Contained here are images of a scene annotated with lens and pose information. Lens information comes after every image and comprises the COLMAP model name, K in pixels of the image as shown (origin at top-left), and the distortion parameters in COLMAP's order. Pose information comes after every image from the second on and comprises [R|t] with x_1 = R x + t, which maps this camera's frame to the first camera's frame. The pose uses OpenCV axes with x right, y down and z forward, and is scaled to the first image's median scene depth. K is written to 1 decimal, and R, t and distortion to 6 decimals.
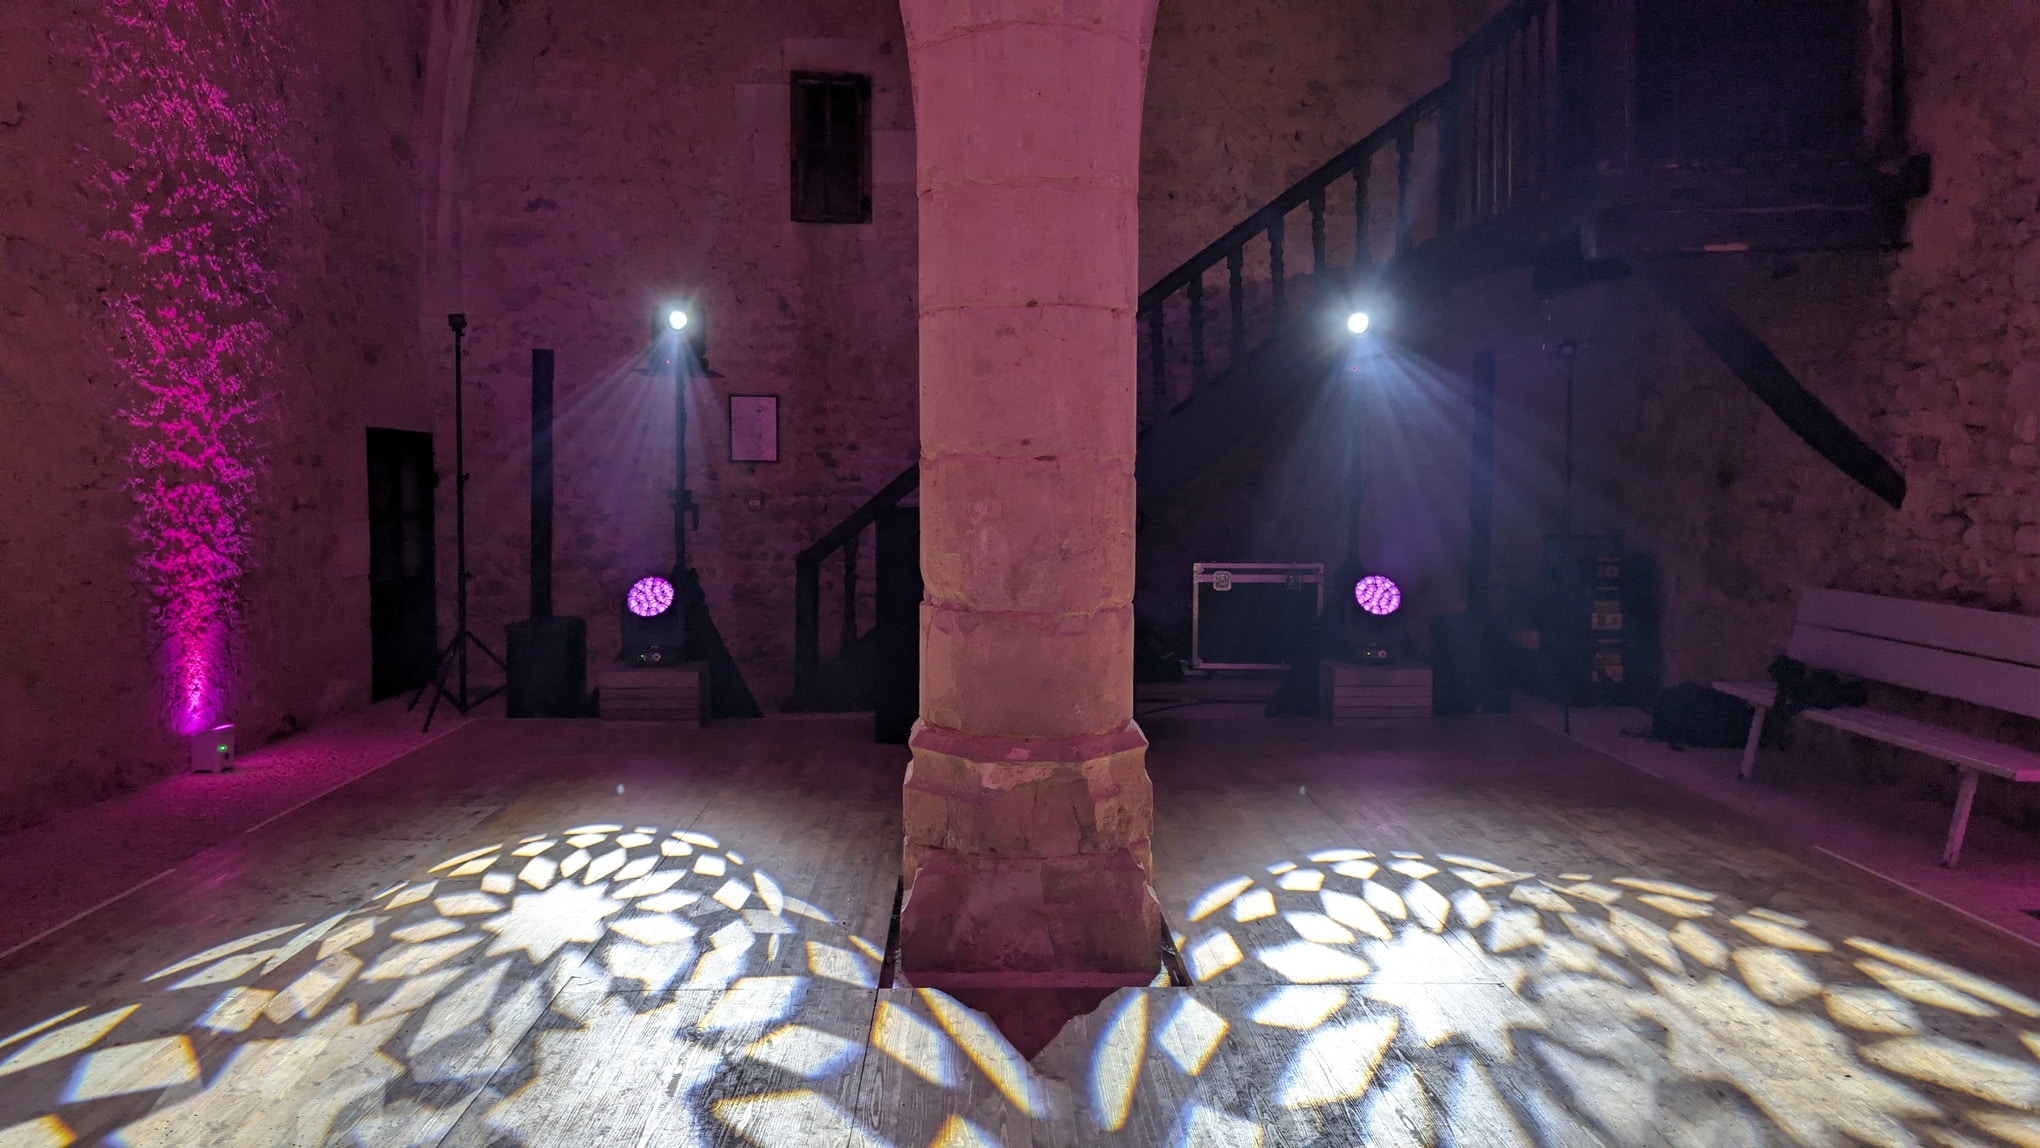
lens RADIAL K [[1467.0, 0, 1016.4], [0, 1467.0, 544.9], [0, 0, 1]] dist [0.021472, -0.020190]
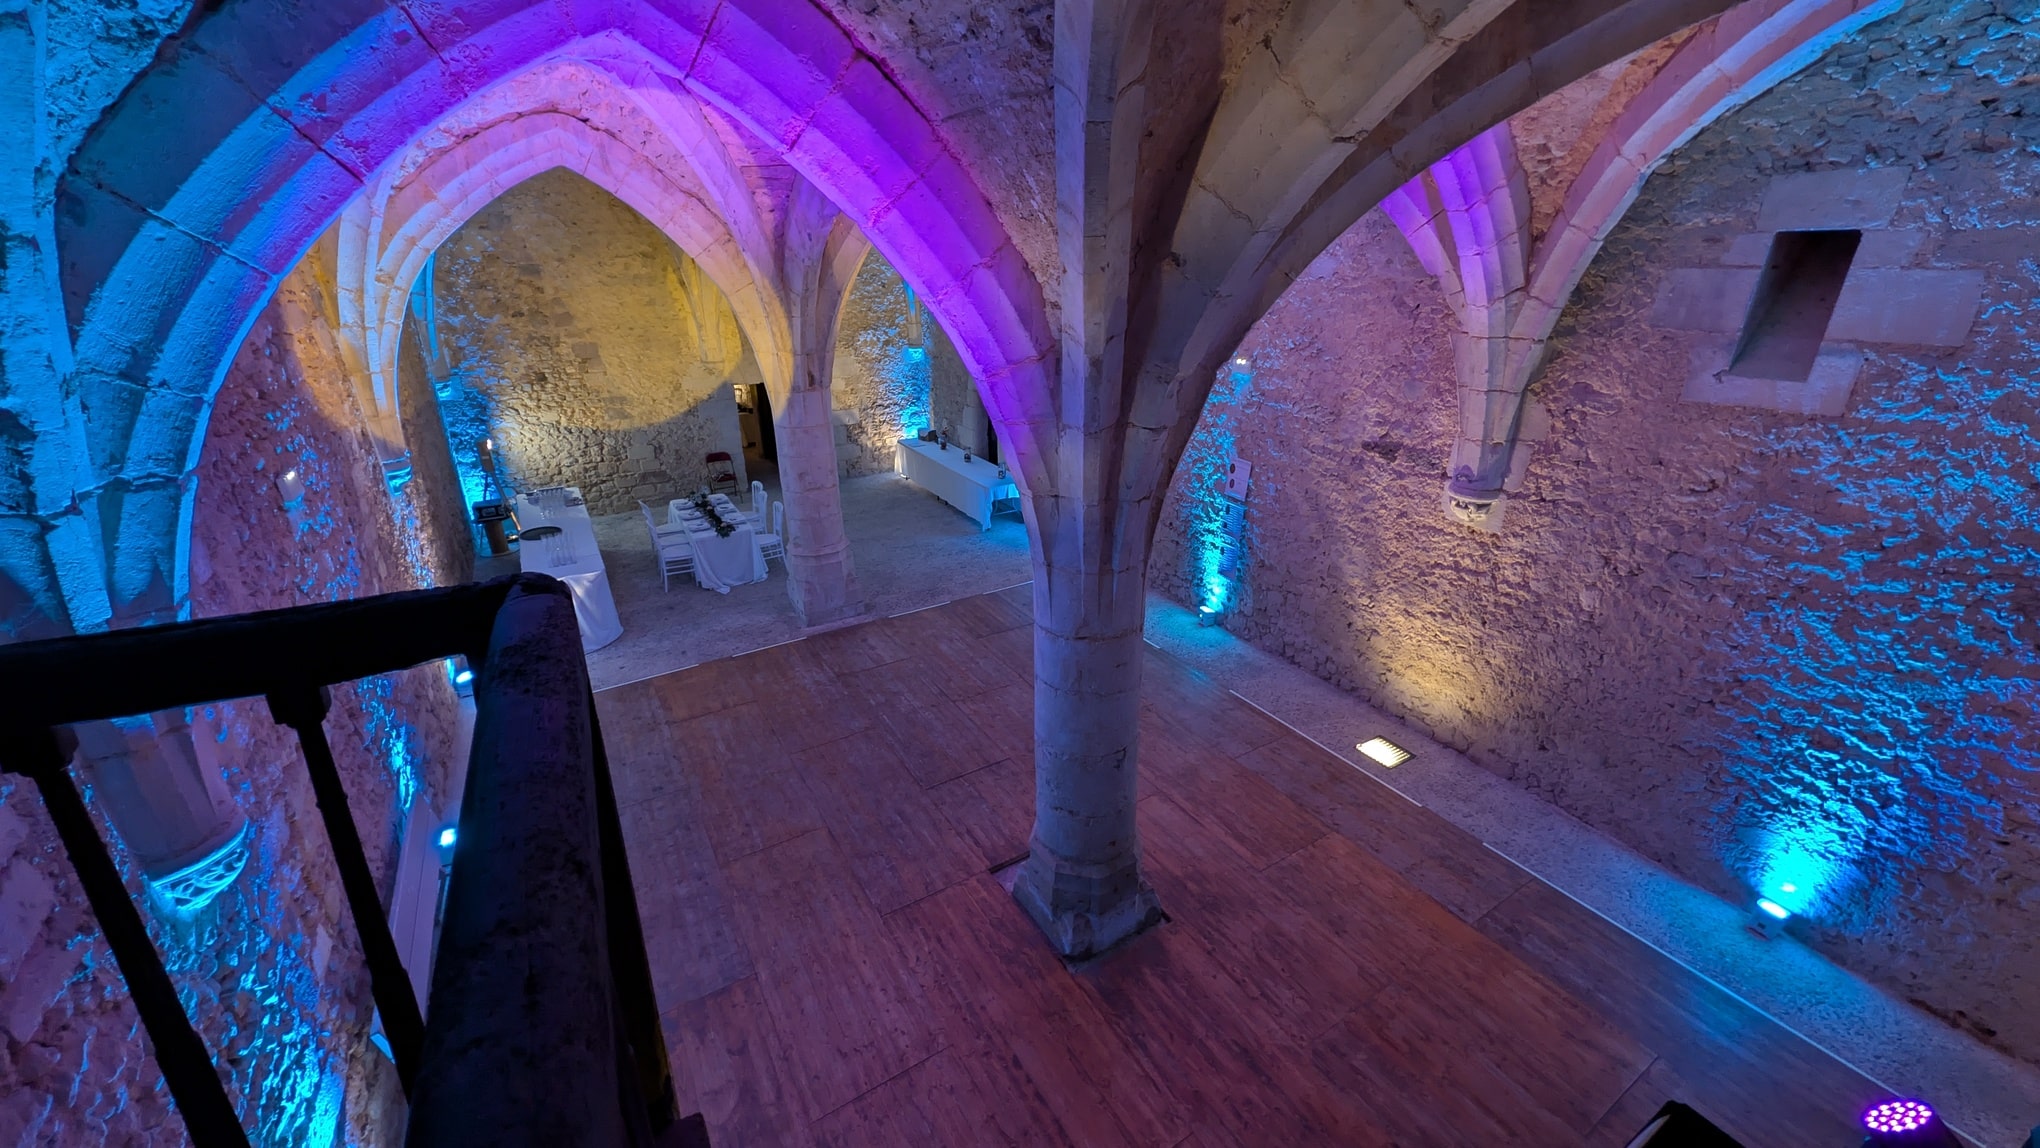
lens RADIAL K [[783.0, 0, 1019.2], [0, 783.0, 573.0], [0, 0, 1]] dist [0.003872, 0.000109]
pose [[-0.868762, 0.195082, -0.455187, 0.425169], [-0.020238, 0.904391, 0.426224, -0.557296], [0.494816, 0.379500, -0.781753, 1.325342]]
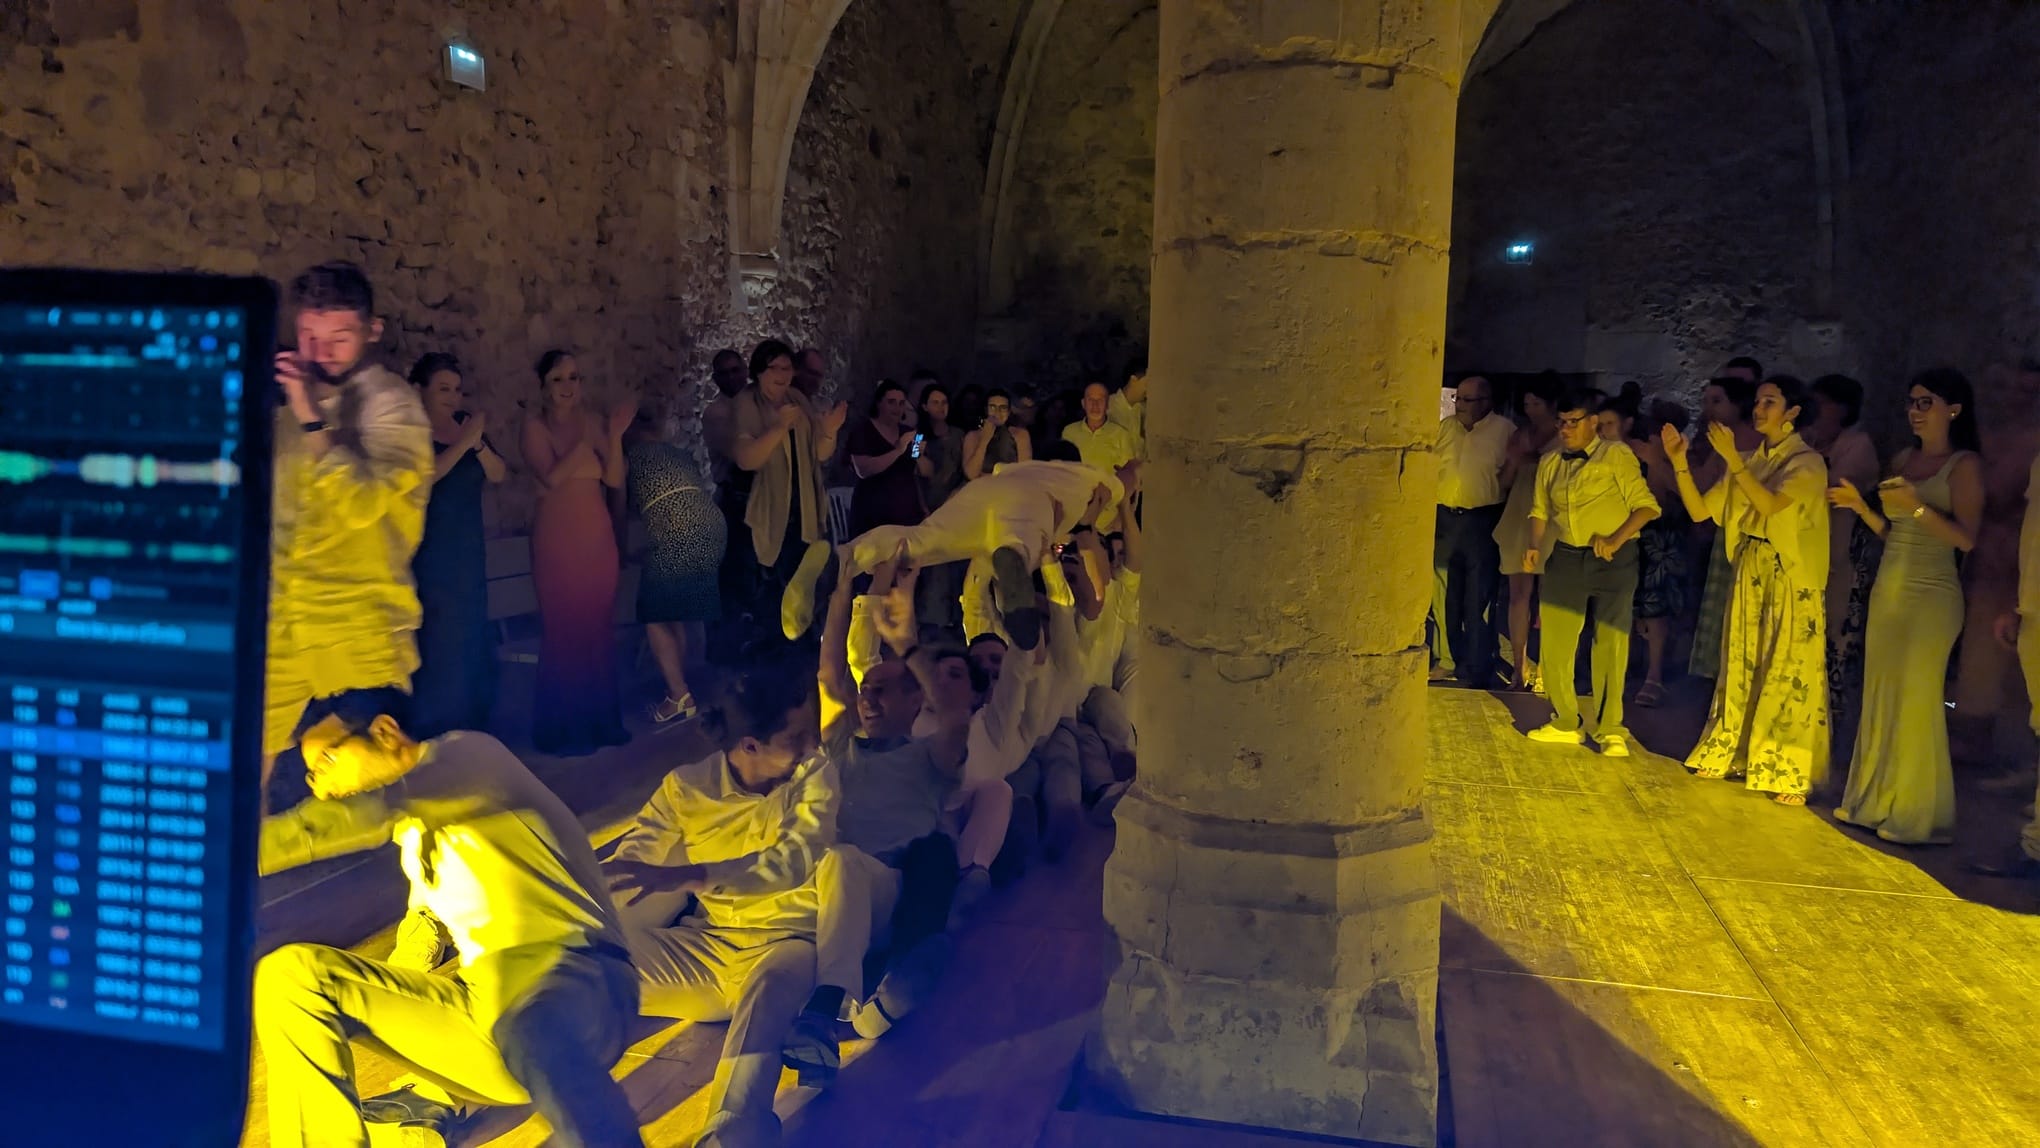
lens RADIAL K [[1467.0, 0, 1013.9], [0, 1467.0, 592.6], [0, 0, 1]] dist [0.021472, -0.020190]
pose [[-0.963188, -0.049183, 0.264290, -0.043945], [-0.003160, 0.985125, 0.171809, -0.087238], [-0.268809, 0.164650, -0.949016, 1.347432]]
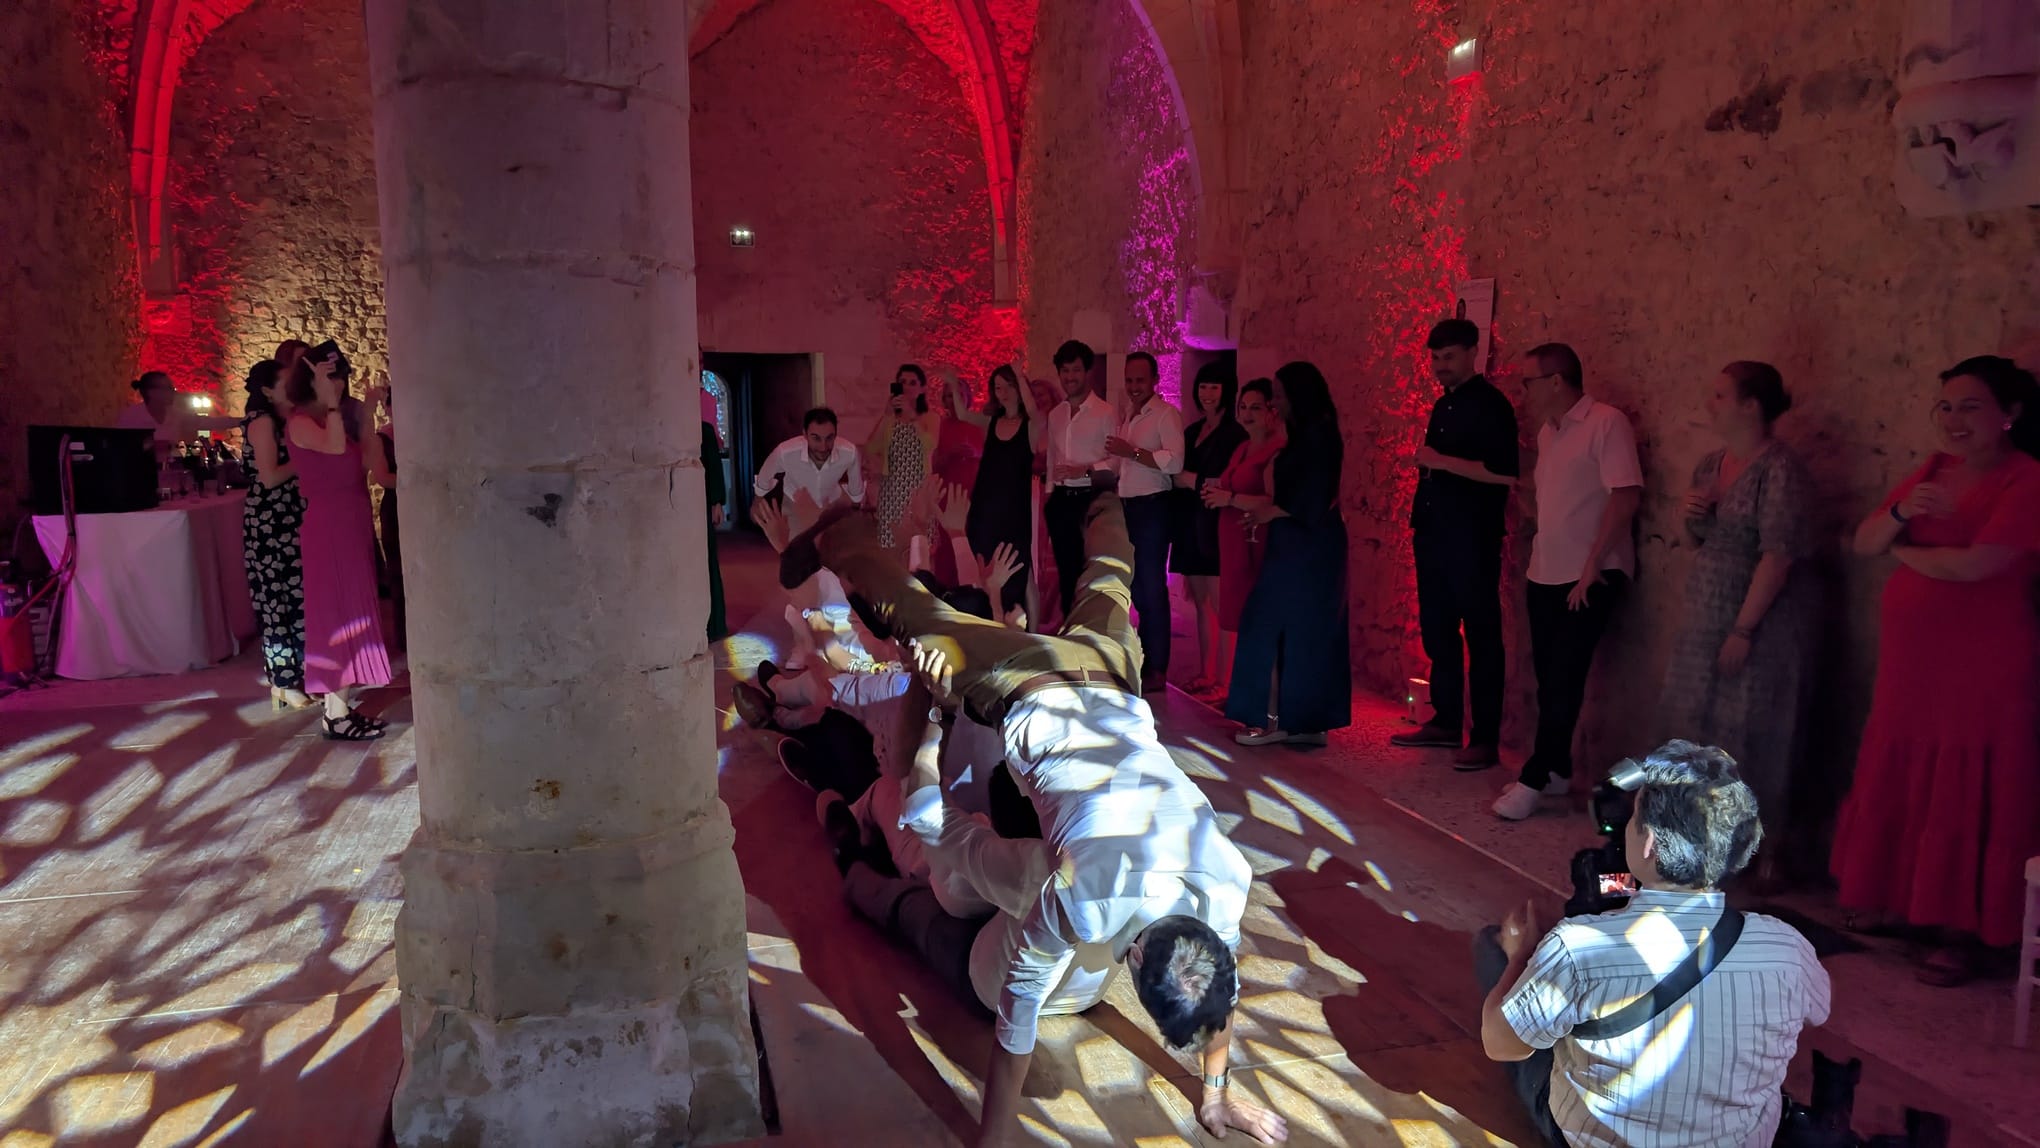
lens RADIAL K [[1467.0, 0, 1025.9], [0, 1467.0, 595.1], [0, 0, 1]] dist [0.021472, -0.020190]
pose [[-0.971315, 0.042133, -0.234032, -0.034894], [-0.003438, 0.981586, 0.190987, -0.104886], [0.237770, 0.186314, -0.953285, 1.355297]]
